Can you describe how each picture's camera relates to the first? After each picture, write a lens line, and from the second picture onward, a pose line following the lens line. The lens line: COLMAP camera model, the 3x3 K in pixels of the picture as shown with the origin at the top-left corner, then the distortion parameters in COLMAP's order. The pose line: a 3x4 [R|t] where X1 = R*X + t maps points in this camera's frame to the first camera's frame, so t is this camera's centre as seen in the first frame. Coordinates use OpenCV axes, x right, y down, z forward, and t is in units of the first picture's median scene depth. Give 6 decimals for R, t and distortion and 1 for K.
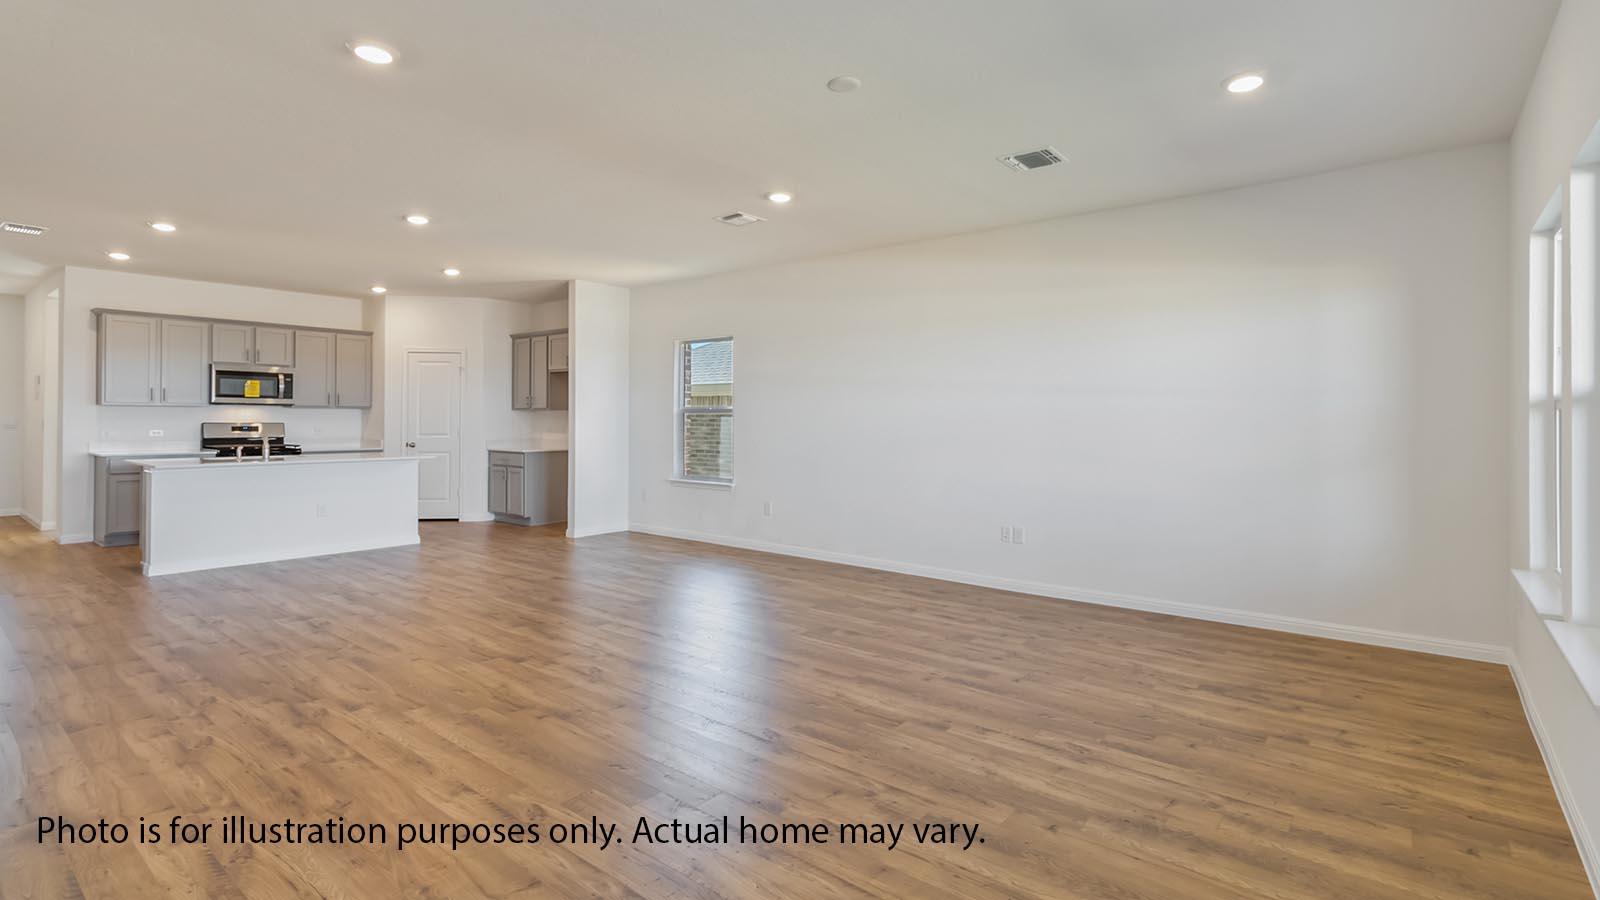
lens RADIAL K [[765.5, 0, 838.5], [0, 765.5, 419.0], [0, 0, 1]] dist [0.002747, 0.001016]
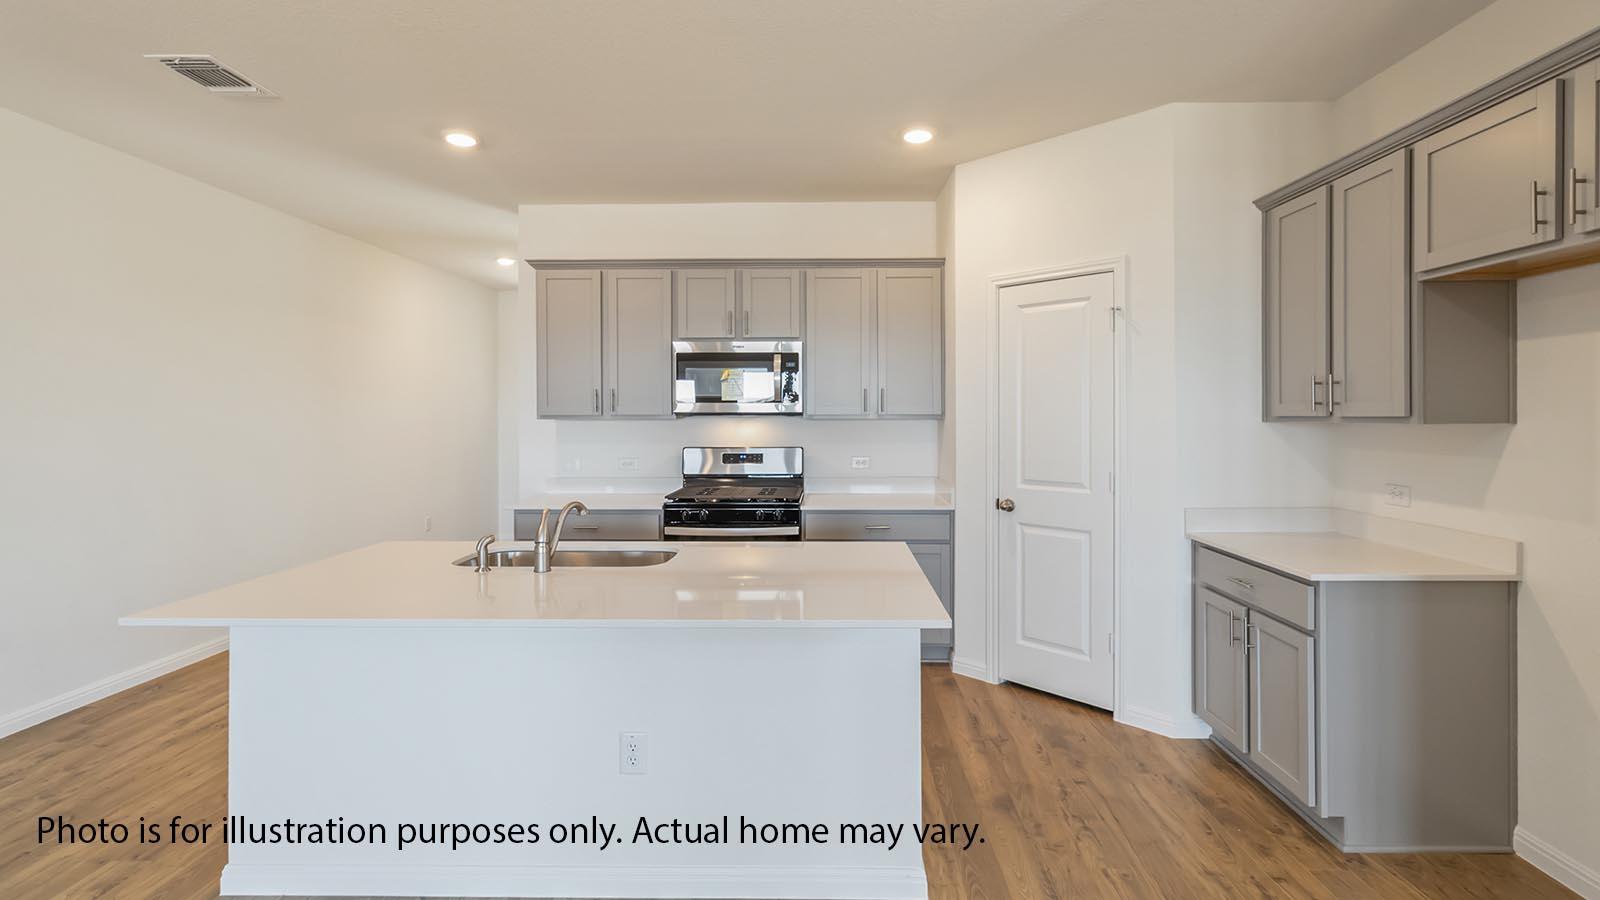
lens RADIAL K [[765.5, 0, 793.1], [0, 765.5, 417.5], [0, 0, 1]] dist [0.002747, 0.001016]
pose [[0.586185, -0.005598, -0.810158, -0.307632], [0.006755, 0.999975, -0.002022, -0.015639], [0.810149, -0.004287, 0.586208, 0.711732]]
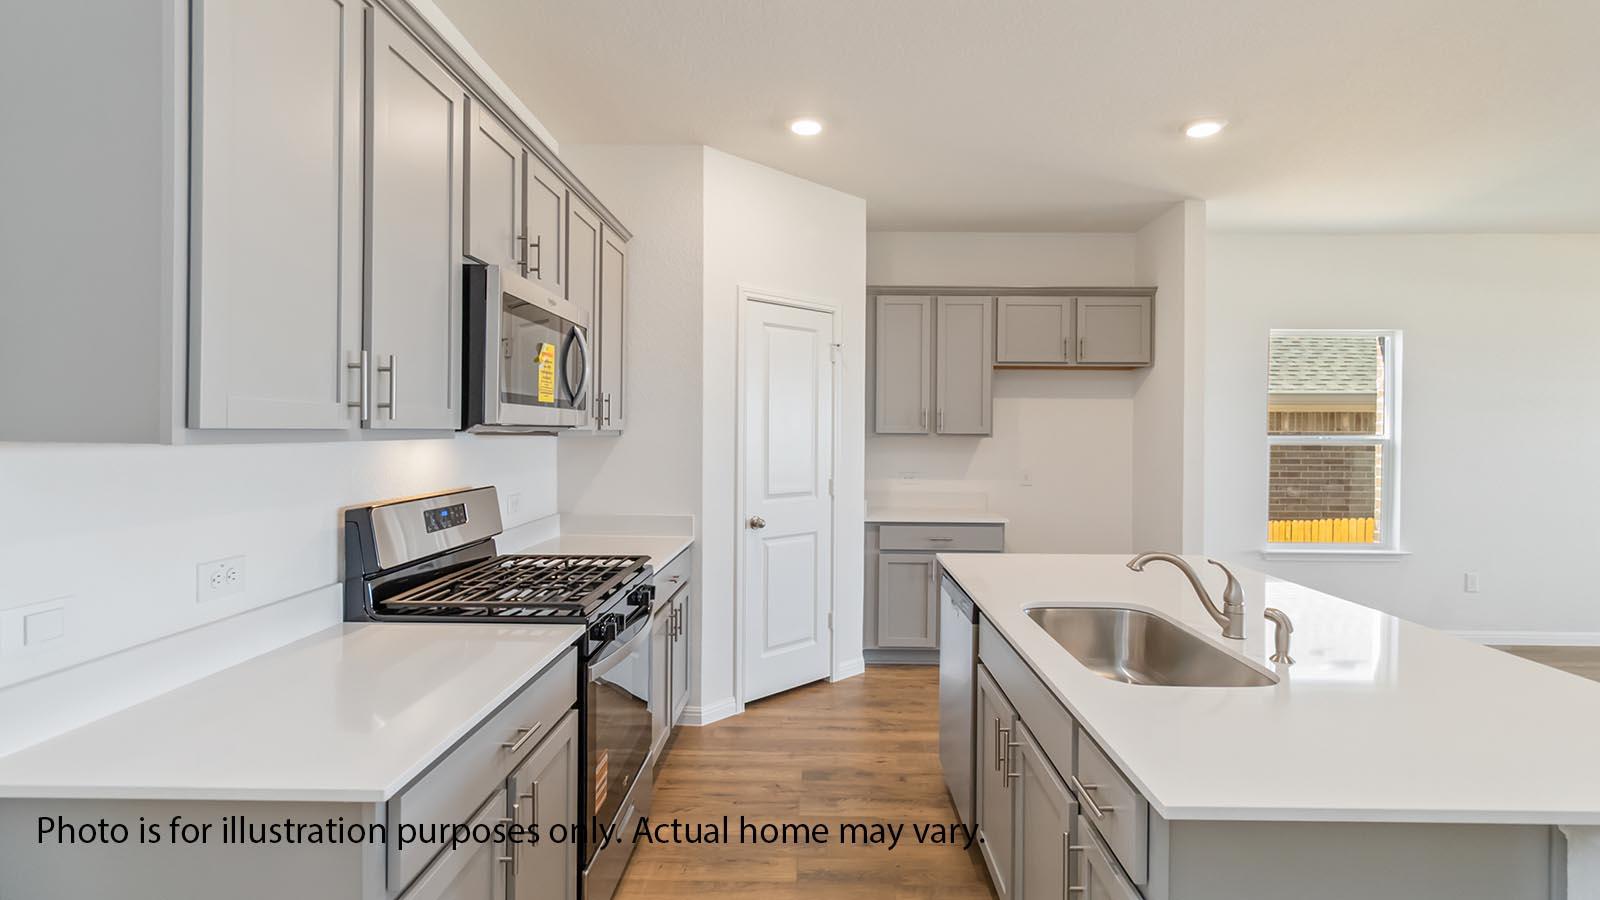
lens RADIAL K [[765.5, 0, 832.1], [0, 765.5, 436.6], [0, 0, 1]] dist [0.002747, 0.001016]
pose [[0.773933, -0.007898, 0.633219, -0.847889], [-0.000419, 0.999916, 0.012984, -0.019931], [-0.633268, -0.010314, 0.773864, 0.706450]]
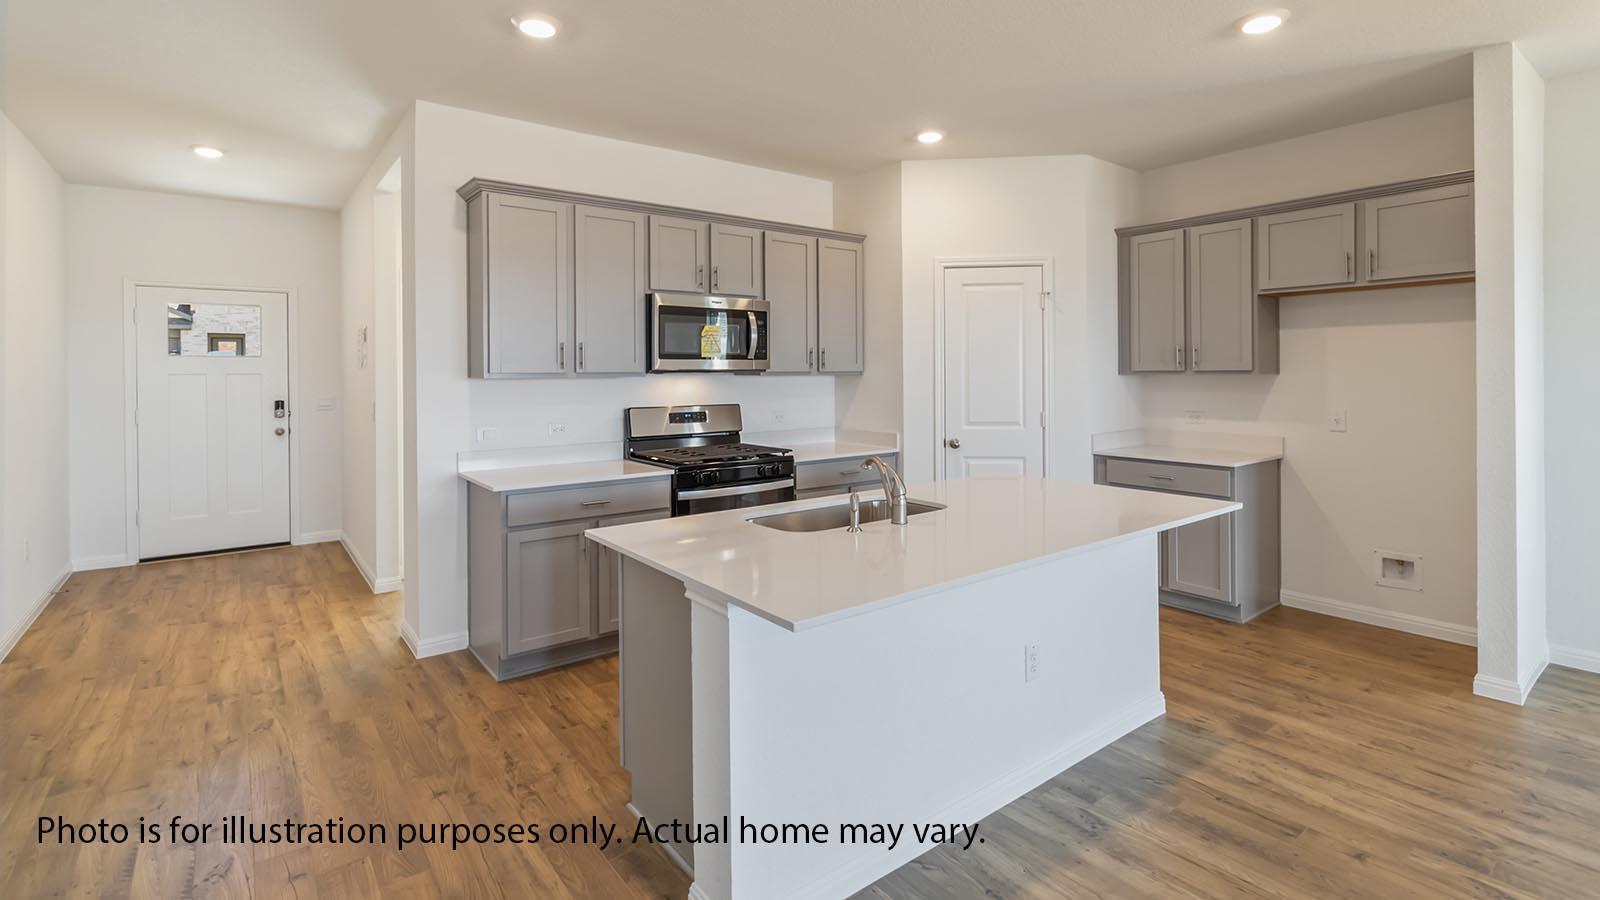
lens RADIAL K [[765.5, 0, 830.7], [0, 765.5, 374.5], [0, 0, 1]] dist [0.002747, 0.001016]
pose [[0.972664, -0.012964, -0.231854, -0.557463], [0.013594, 0.999907, 0.001119, -0.016507], [0.231818, -0.004240, 0.972750, 0.510021]]
